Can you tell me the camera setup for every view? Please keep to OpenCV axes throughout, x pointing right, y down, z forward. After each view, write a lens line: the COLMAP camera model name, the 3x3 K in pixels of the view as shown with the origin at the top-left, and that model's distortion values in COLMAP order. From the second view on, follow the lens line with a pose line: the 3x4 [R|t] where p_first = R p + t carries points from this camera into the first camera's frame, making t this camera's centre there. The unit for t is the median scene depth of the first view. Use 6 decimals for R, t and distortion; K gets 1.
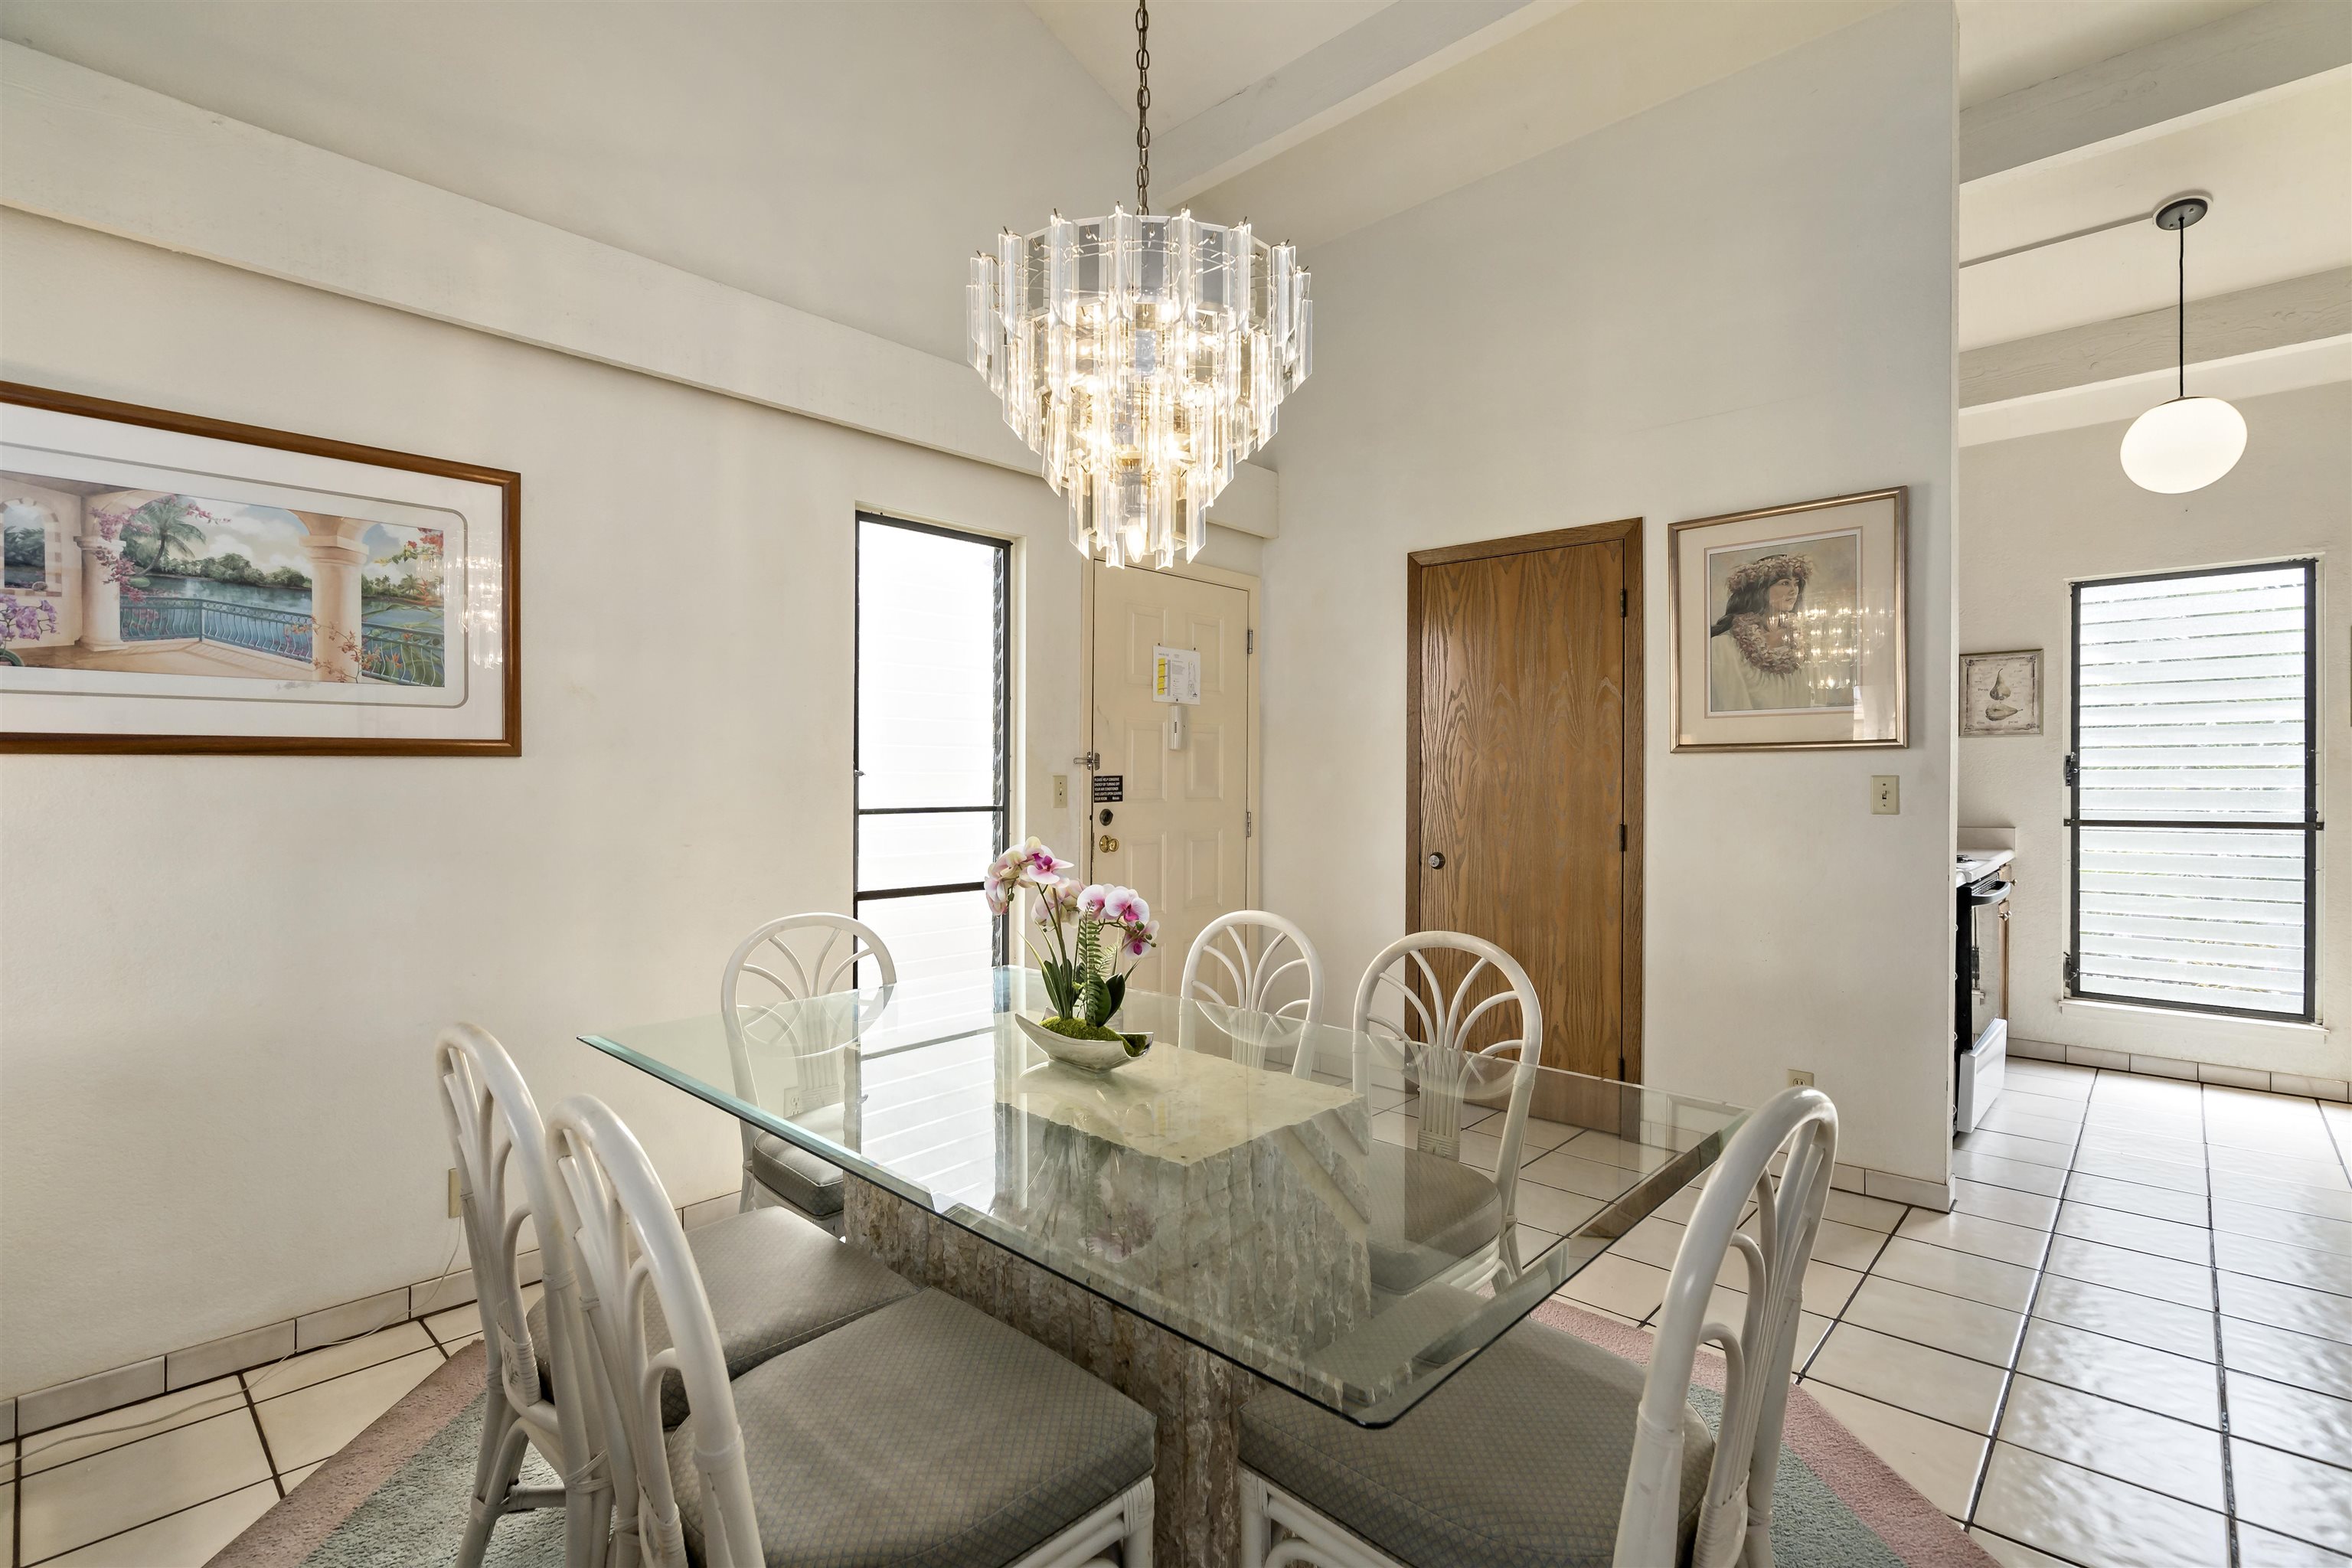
lens RADIAL K [[1093.0, 0, 1140.6], [0, 1093.0, 783.5], [0, 0, 1]] dist [-0.007584, 0.002215]
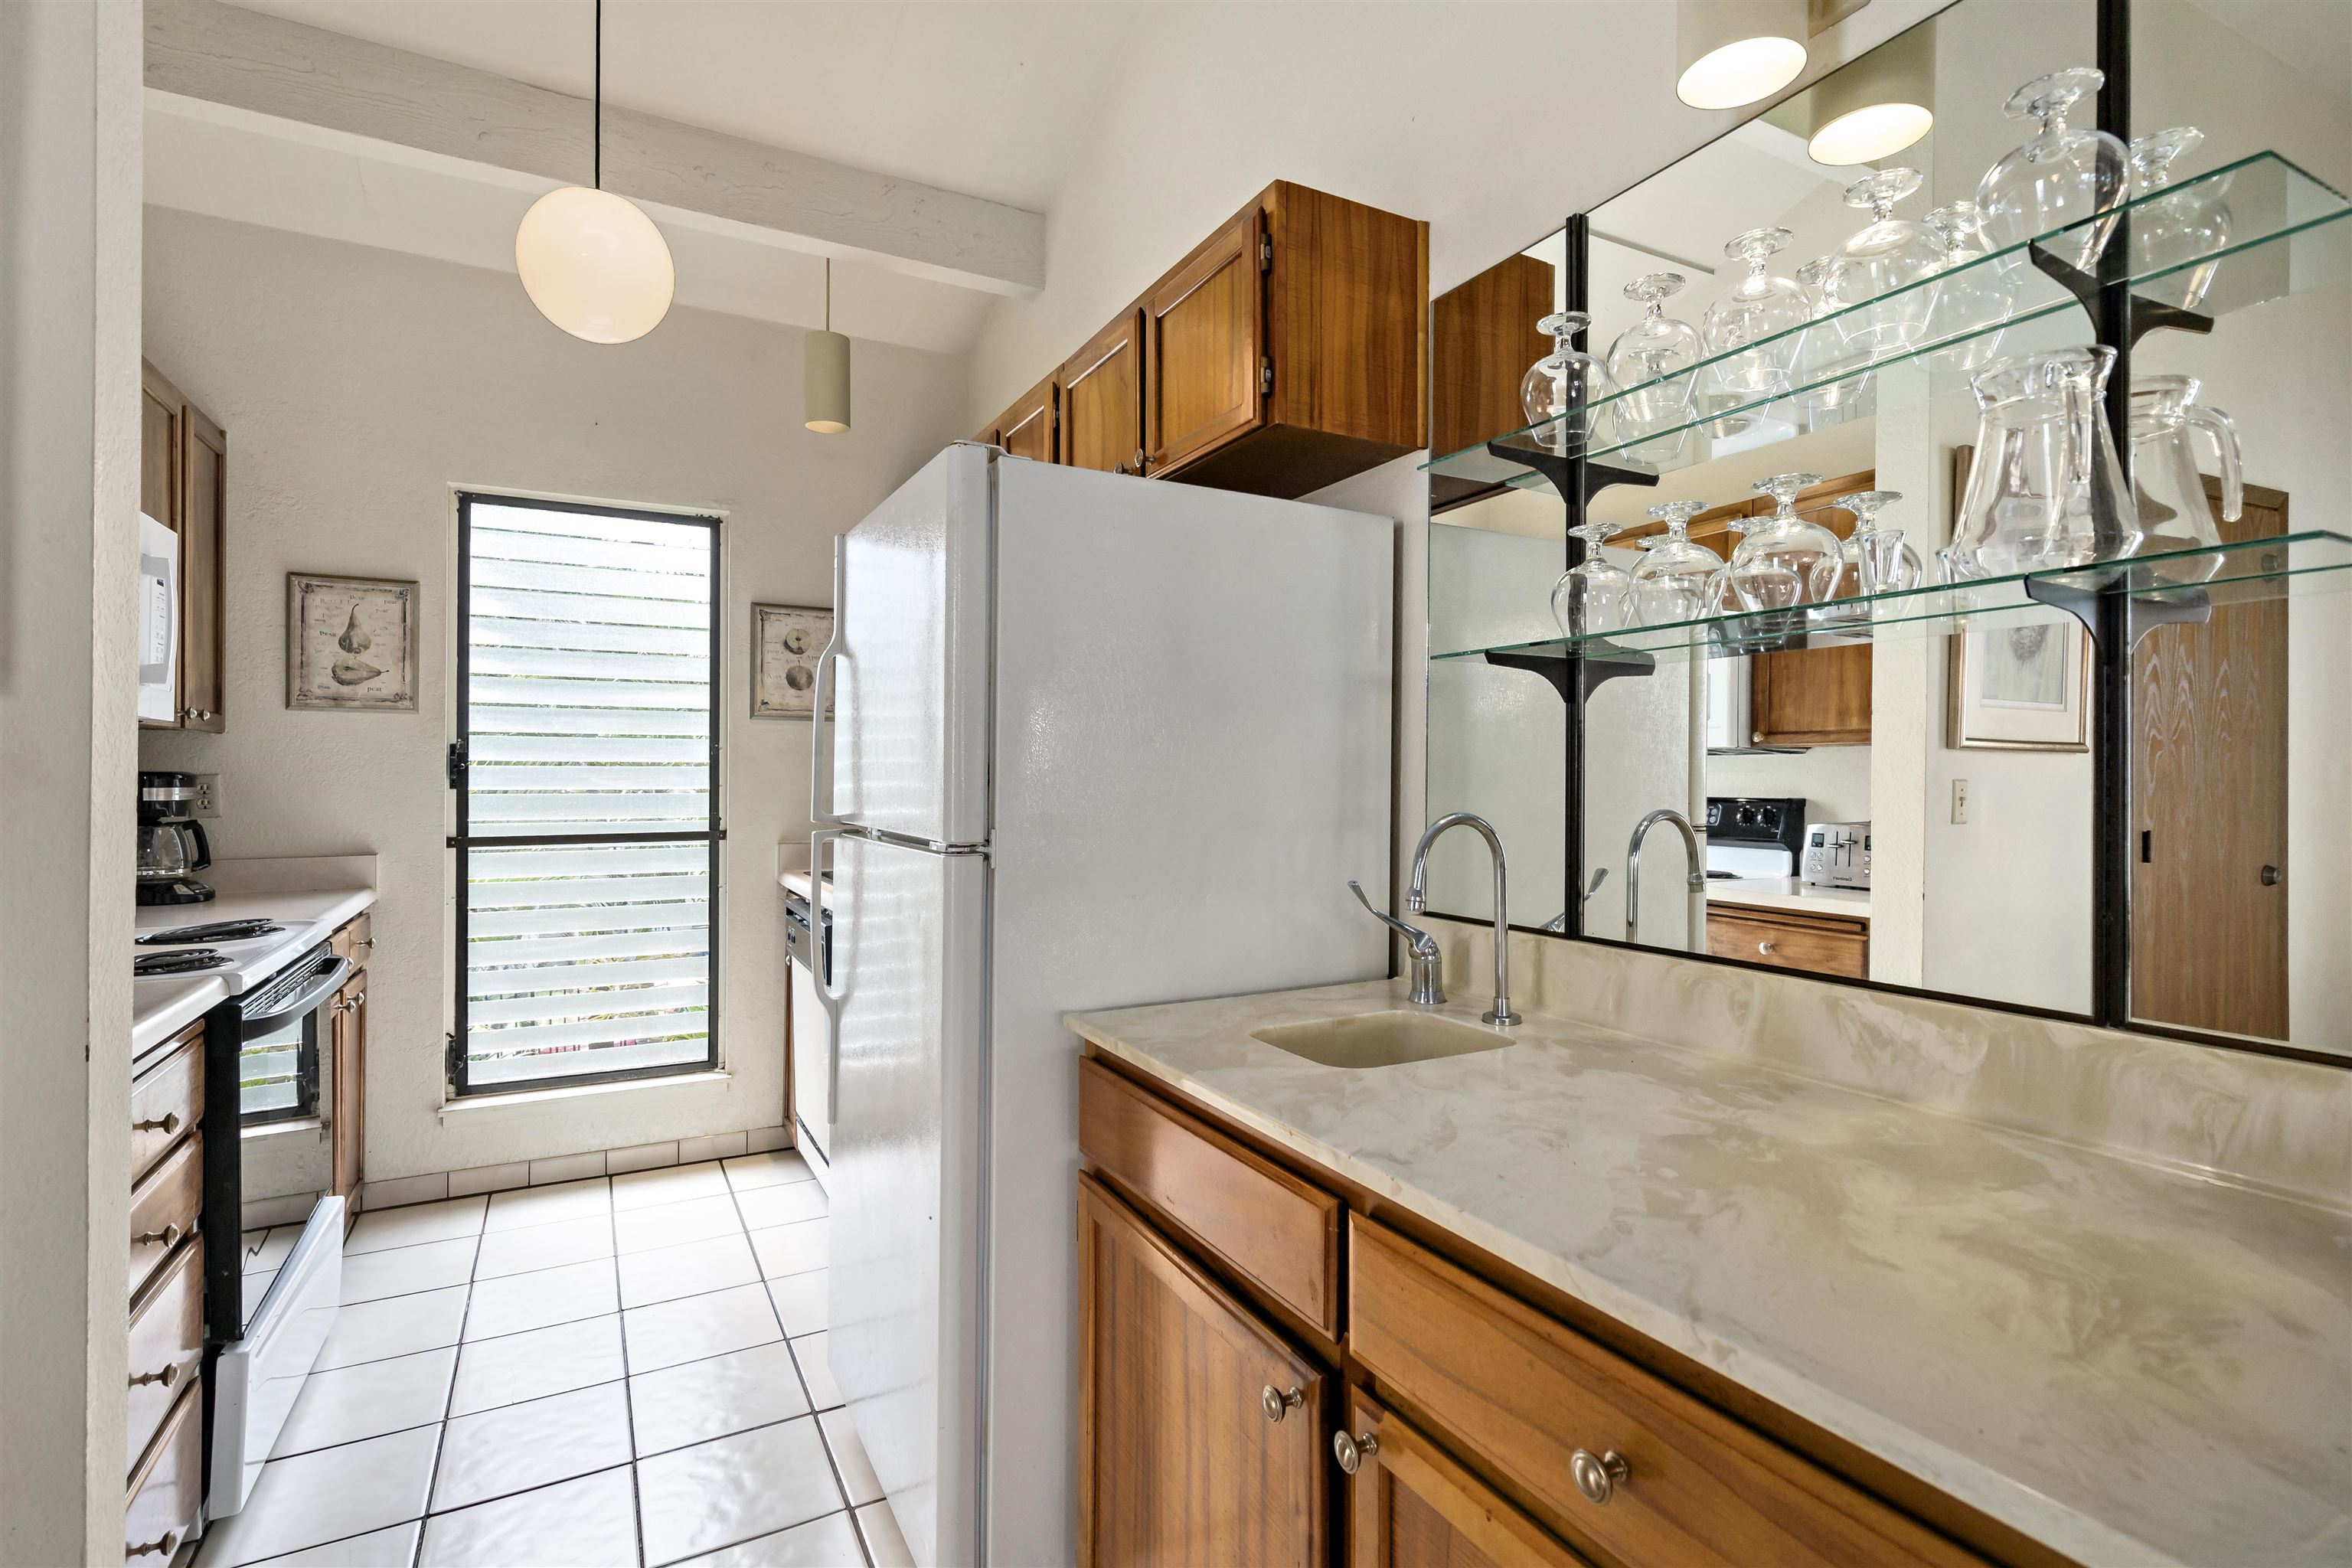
lens RADIAL K [[1093.0, 0, 1165.7], [0, 1093.0, 776.4], [0, 0, 1]] dist [-0.007584, 0.002215]
pose [[0.305232, 0.006079, 0.952258, 0.347229], [0.000905, 0.999977, -0.006673, -0.000436], [-0.952277, 0.002899, 0.305220, 0.375612]]
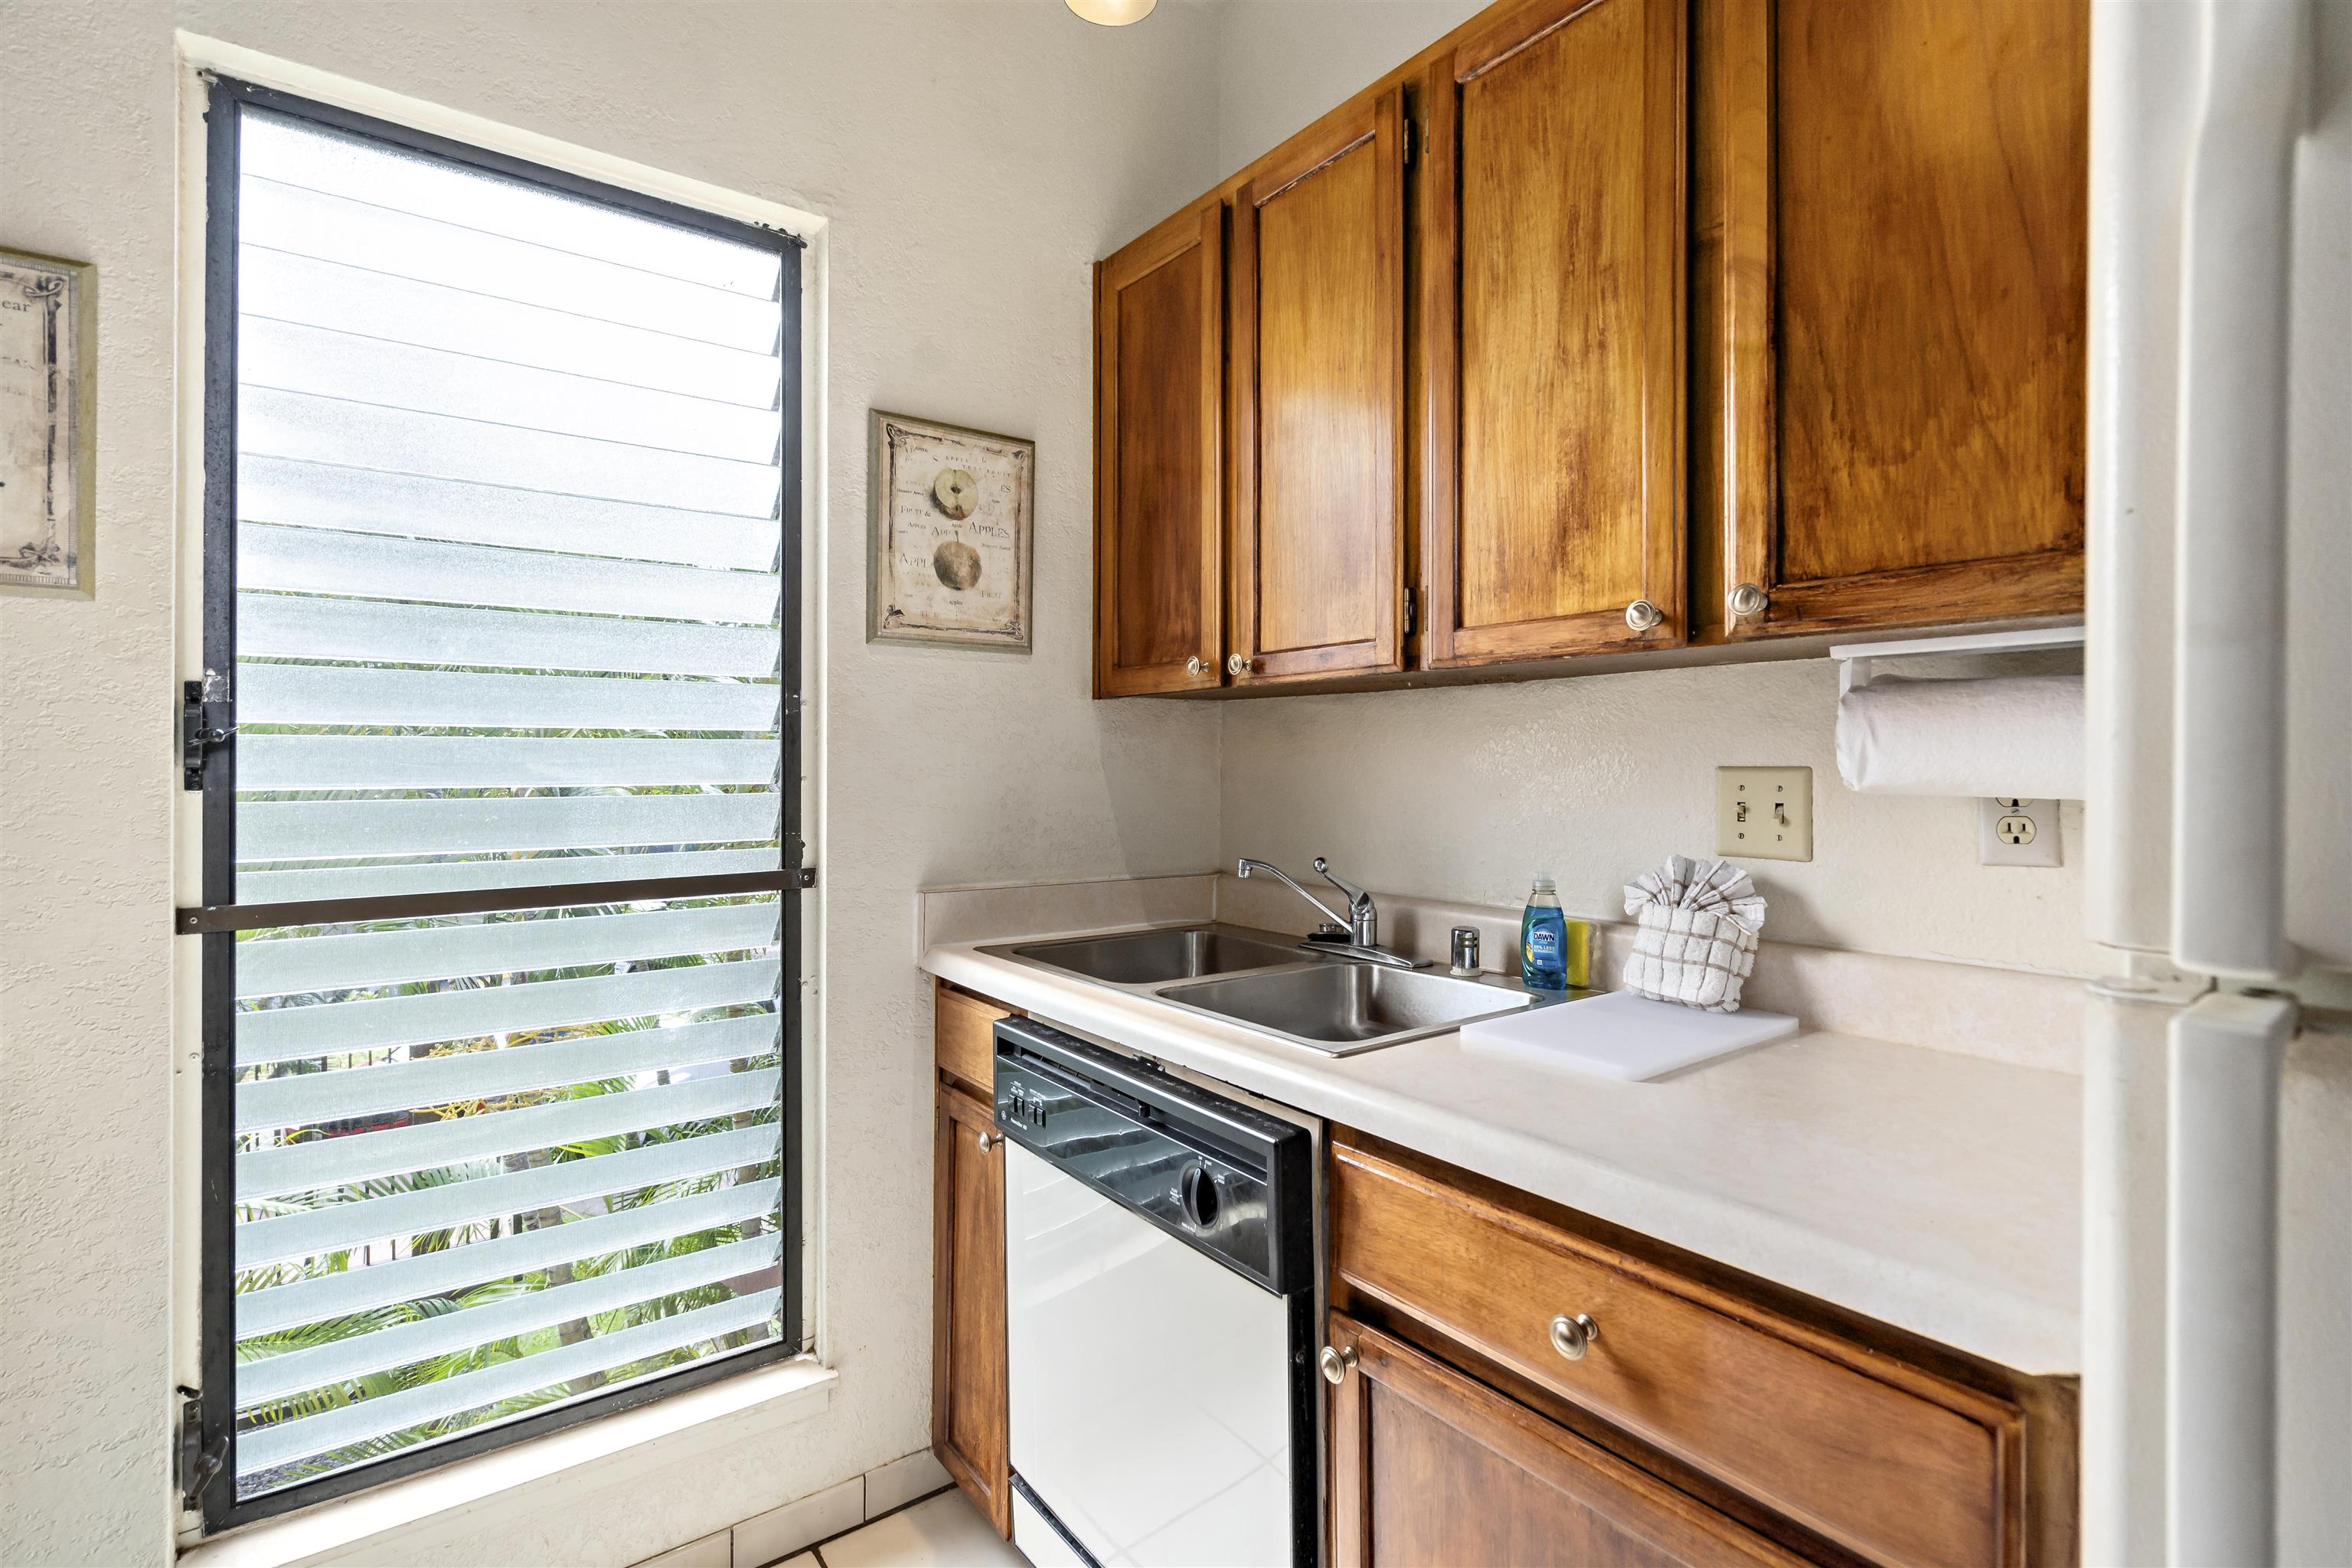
lens RADIAL K [[1093.0, 0, 1178.2], [0, 1093.0, 761.7], [0, 0, 1]] dist [-0.007584, 0.002215]
pose [[0.159452, 0.009134, 0.987163, 0.631199], [0.007543, 0.999917, -0.010470, -0.000072], [-0.987177, 0.009115, 0.159370, 0.721867]]
